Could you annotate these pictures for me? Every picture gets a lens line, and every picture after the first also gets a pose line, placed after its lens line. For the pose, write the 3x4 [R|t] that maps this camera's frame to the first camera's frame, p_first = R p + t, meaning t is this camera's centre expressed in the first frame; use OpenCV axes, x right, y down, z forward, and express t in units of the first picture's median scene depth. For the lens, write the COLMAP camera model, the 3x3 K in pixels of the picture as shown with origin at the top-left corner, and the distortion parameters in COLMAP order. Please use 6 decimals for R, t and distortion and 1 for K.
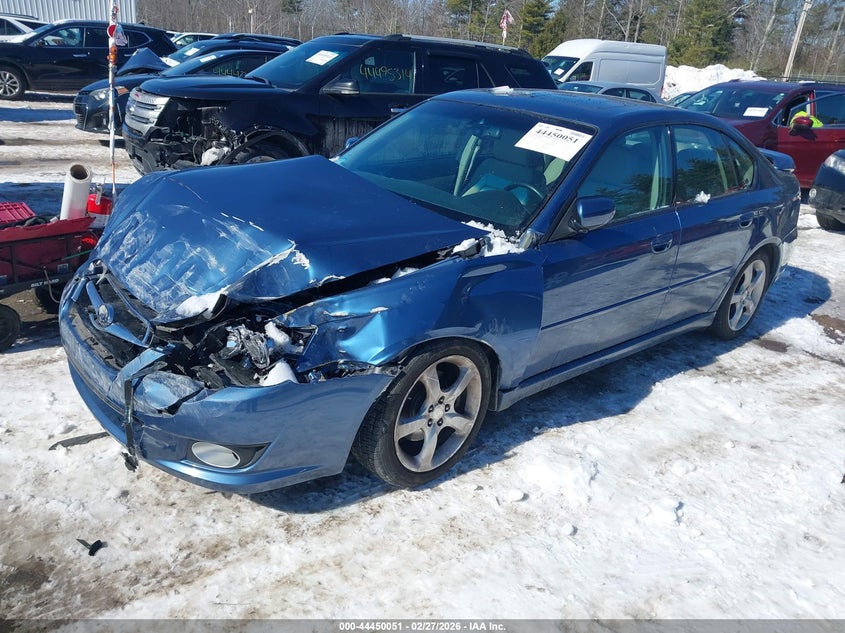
lens RADIAL K [[686.2, 0, 421.3], [0, 686.2, 316.8], [0, 0, 1]] dist [-0.005501, -0.002696]
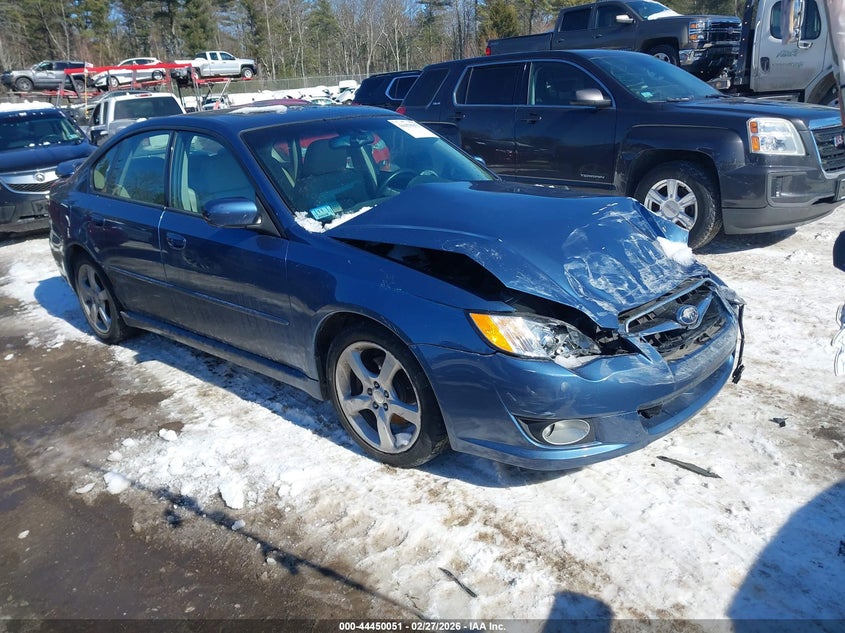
lens RADIAL K [[686.2, 0, 420.3], [0, 686.2, 315.5], [0, 0, 1]] dist [-0.005501, -0.002696]
pose [[-0.133393, -0.382686, 0.914198, -1.377829], [0.412037, 0.817526, 0.402340, -0.599369], [-0.901350, 0.430353, 0.048629, 1.328809]]
